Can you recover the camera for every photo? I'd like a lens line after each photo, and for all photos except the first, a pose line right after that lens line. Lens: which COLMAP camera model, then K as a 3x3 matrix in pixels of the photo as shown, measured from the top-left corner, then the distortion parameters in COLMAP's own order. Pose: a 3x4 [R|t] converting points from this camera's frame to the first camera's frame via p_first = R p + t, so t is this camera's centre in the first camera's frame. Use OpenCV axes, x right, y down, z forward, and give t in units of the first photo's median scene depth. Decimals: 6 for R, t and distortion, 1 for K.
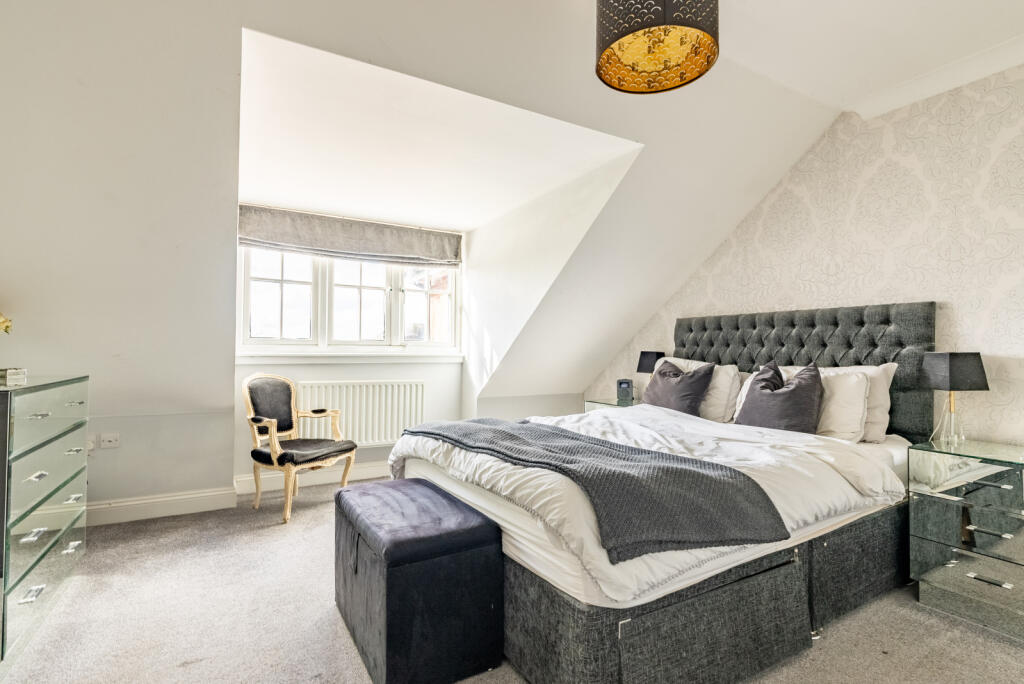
lens RADIAL K [[471.2, 0, 512.0], [0, 471.2, 342.0], [0, 0, 1]] dist [-0.035613, 0.000595]
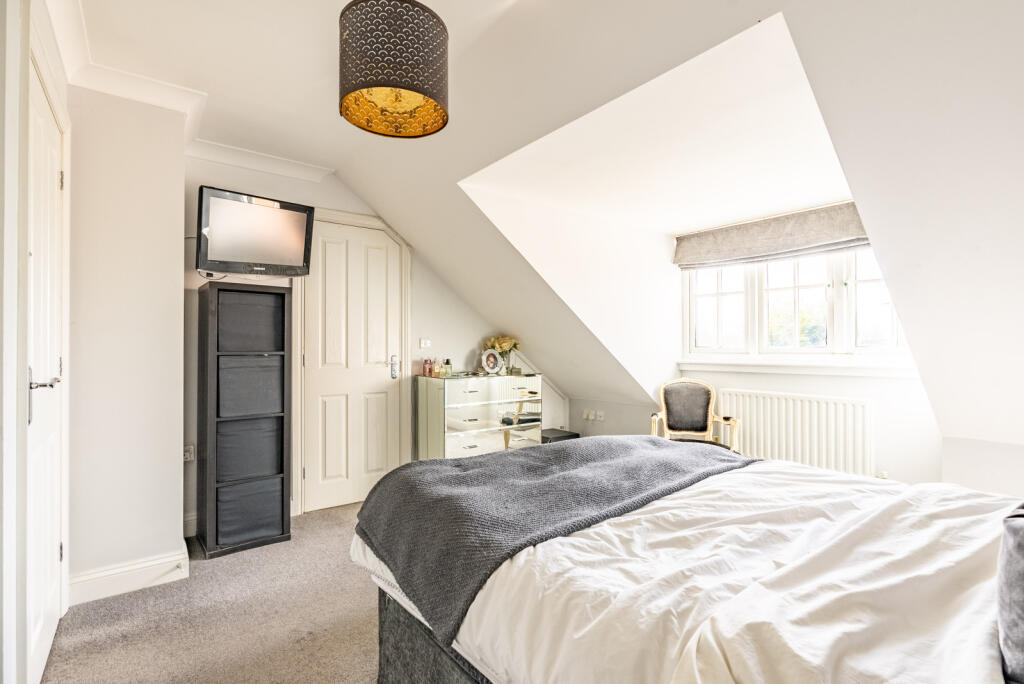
lens RADIAL K [[471.2, 0, 512.0], [0, 471.2, 342.0], [0, 0, 1]] dist [-0.035613, 0.000595]
pose [[0.177495, -0.030745, -0.983641, 0.514572], [0.010577, 0.999514, -0.029333, 0.006650], [0.984065, -0.005198, 0.177734, 0.368039]]
